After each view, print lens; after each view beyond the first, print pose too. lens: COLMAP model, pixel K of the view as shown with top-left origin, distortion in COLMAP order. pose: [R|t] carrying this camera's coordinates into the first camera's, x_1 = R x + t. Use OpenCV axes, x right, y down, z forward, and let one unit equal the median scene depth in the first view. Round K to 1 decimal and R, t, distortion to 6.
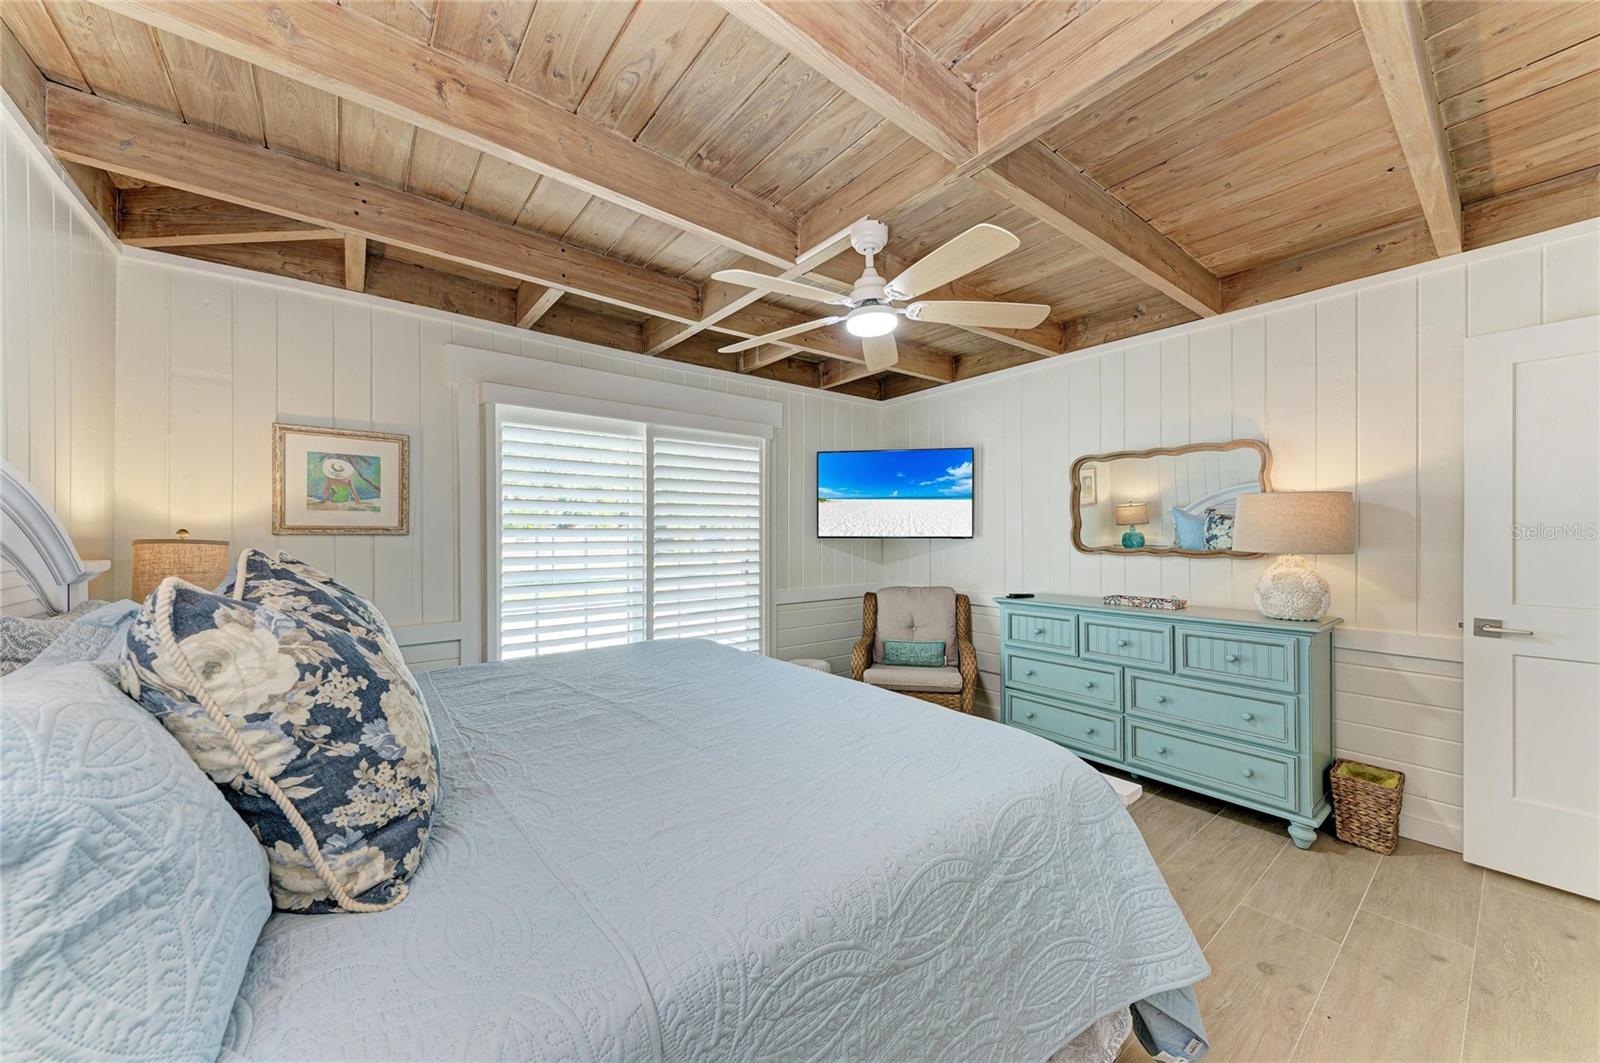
lens RADIAL K [[564.7, 0, 804.4], [0, 564.7, 528.7], [0, 0, 1]] dist [0.014776, -0.004347]
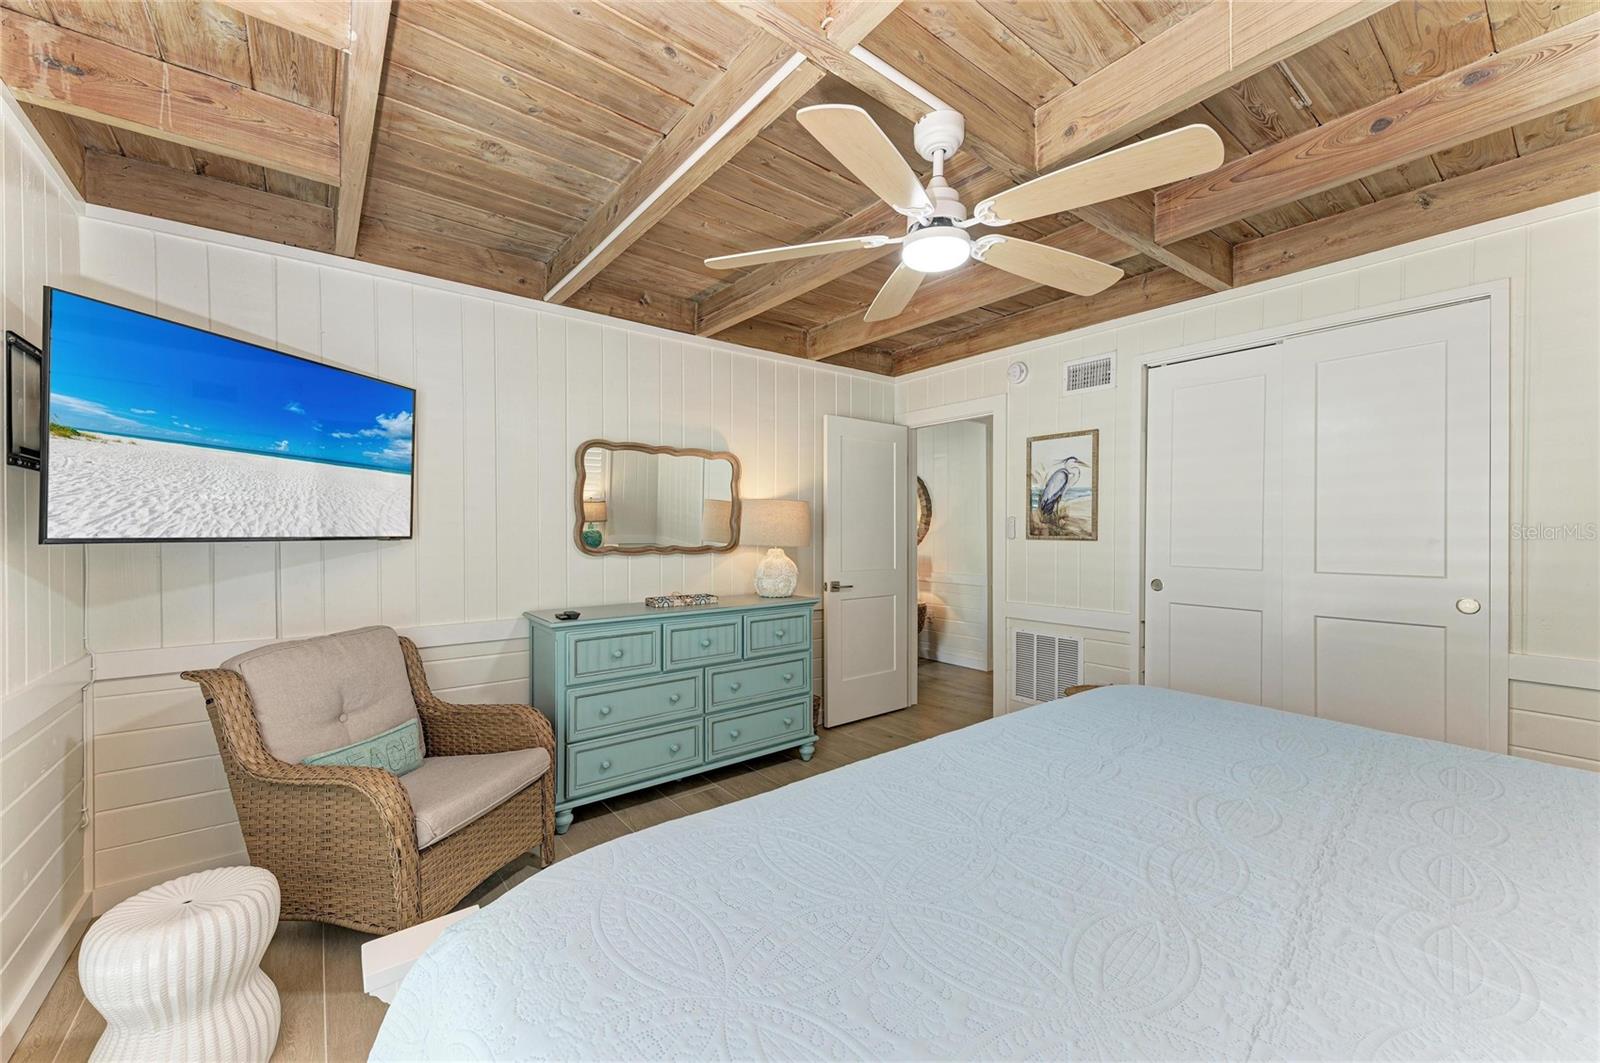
lens RADIAL K [[626.6, 0, 784.5], [0, 626.6, 537.1], [0, 0, 1]] dist [0.000237, 0.000177]
pose [[0.019628, 0.001411, 0.999806, -0.513116], [-0.001840, 0.999997, -0.001375, 0.020167], [-0.999806, -0.001813, 0.019631, 0.832329]]
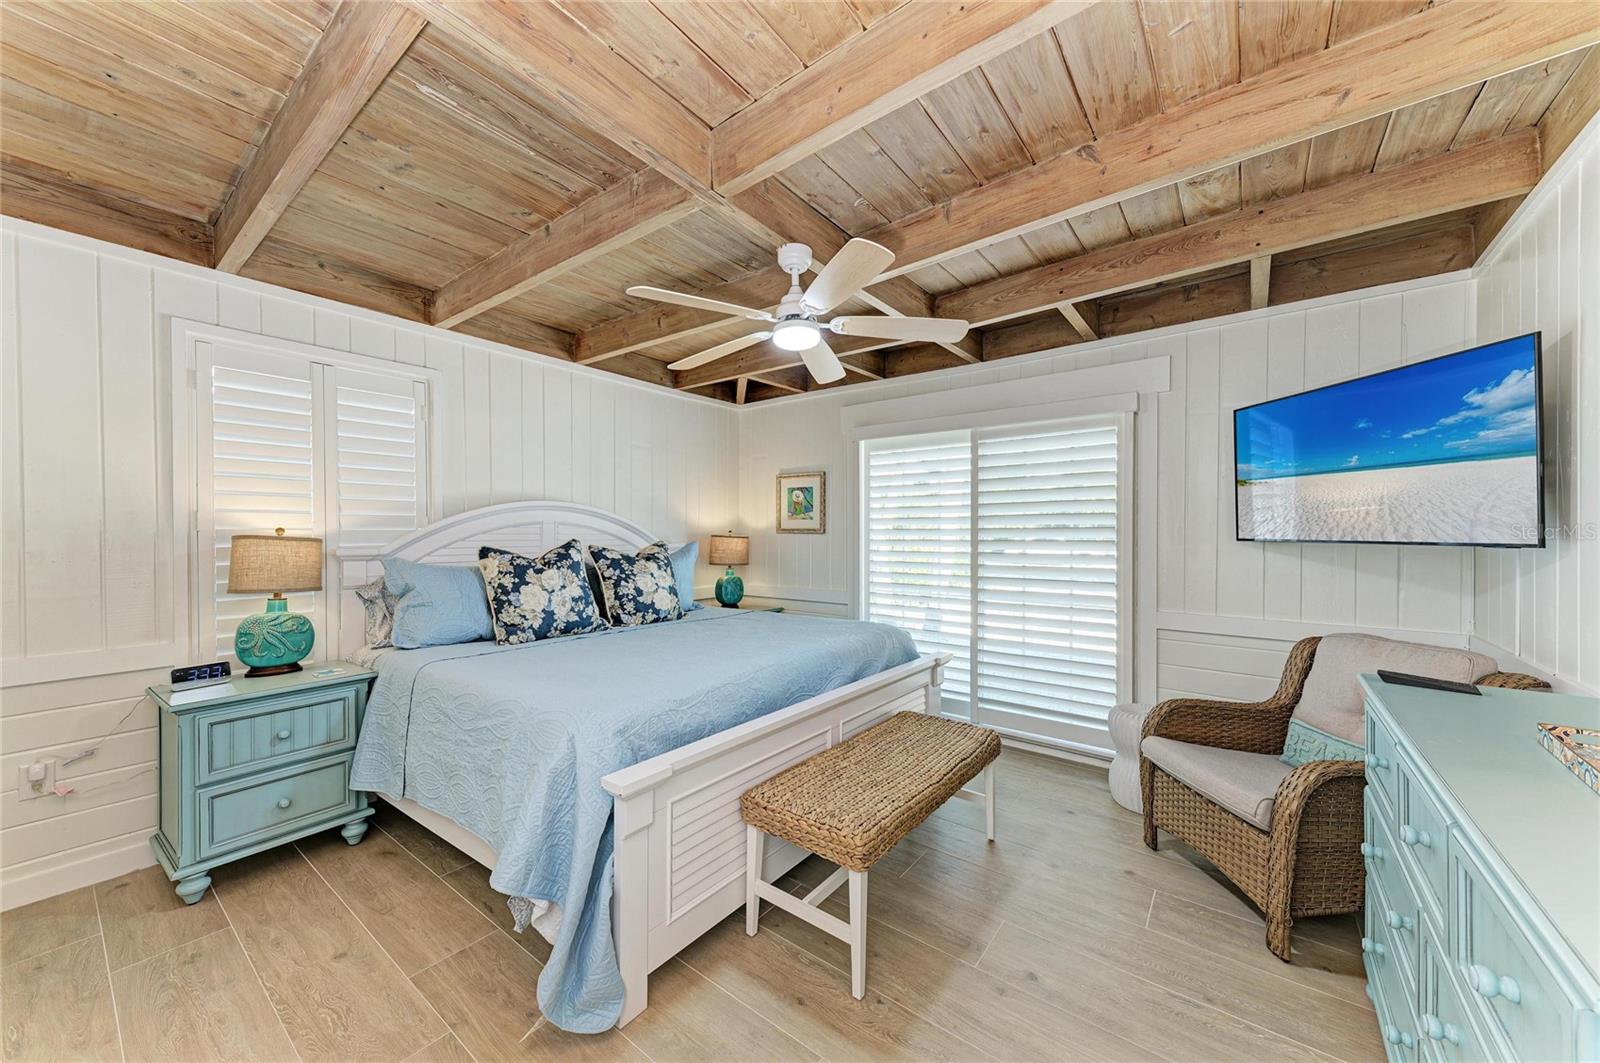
lens RADIAL K [[564.7, 0, 804.4], [0, 564.7, 528.7], [0, 0, 1]] dist [0.014776, -0.004347]
pose [[0.252921, -0.002000, -0.967485, 0.804207], [0.007685, 0.999970, -0.000059, -0.002578], [0.967456, -0.007420, 0.252929, 0.520223]]
